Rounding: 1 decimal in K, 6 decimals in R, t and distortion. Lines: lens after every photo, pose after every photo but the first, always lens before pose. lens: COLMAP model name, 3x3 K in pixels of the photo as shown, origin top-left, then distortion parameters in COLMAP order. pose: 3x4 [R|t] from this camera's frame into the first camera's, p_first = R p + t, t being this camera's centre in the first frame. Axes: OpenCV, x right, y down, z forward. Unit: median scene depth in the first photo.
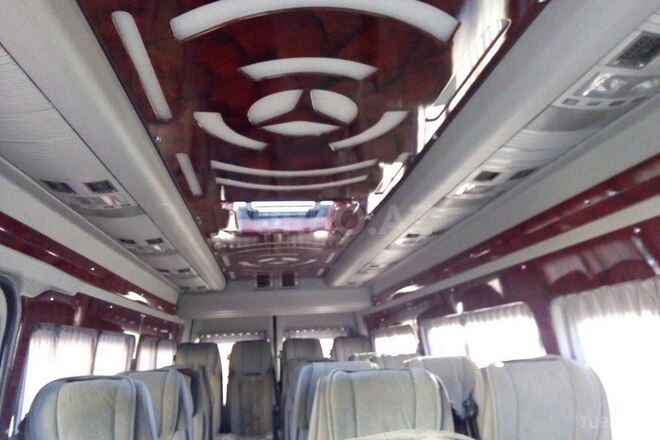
lens RADIAL K [[536.8, 0, 324.2], [0, 536.8, 244.3], [0, 0, 1]] dist [0.058204, -0.064558]
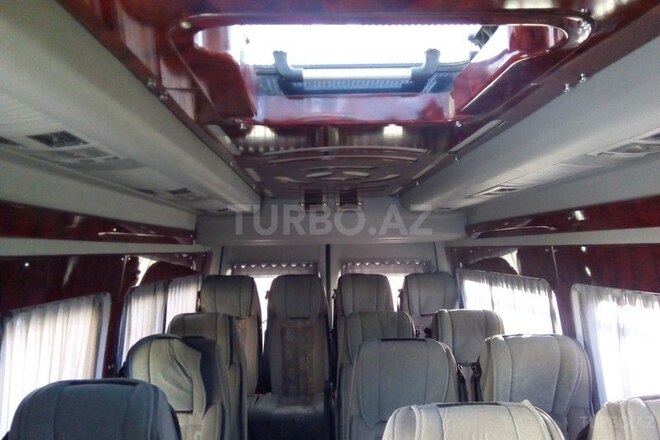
lens RADIAL K [[536.8, 0, 324.2], [0, 536.8, 244.3], [0, 0, 1]] dist [0.058204, -0.064558]
pose [[0.995273, 0.030883, -0.092078, -0.028646], [-0.014042, 0.983891, 0.178218, -0.001397], [0.096098, -0.176082, 0.979673, 0.264353]]
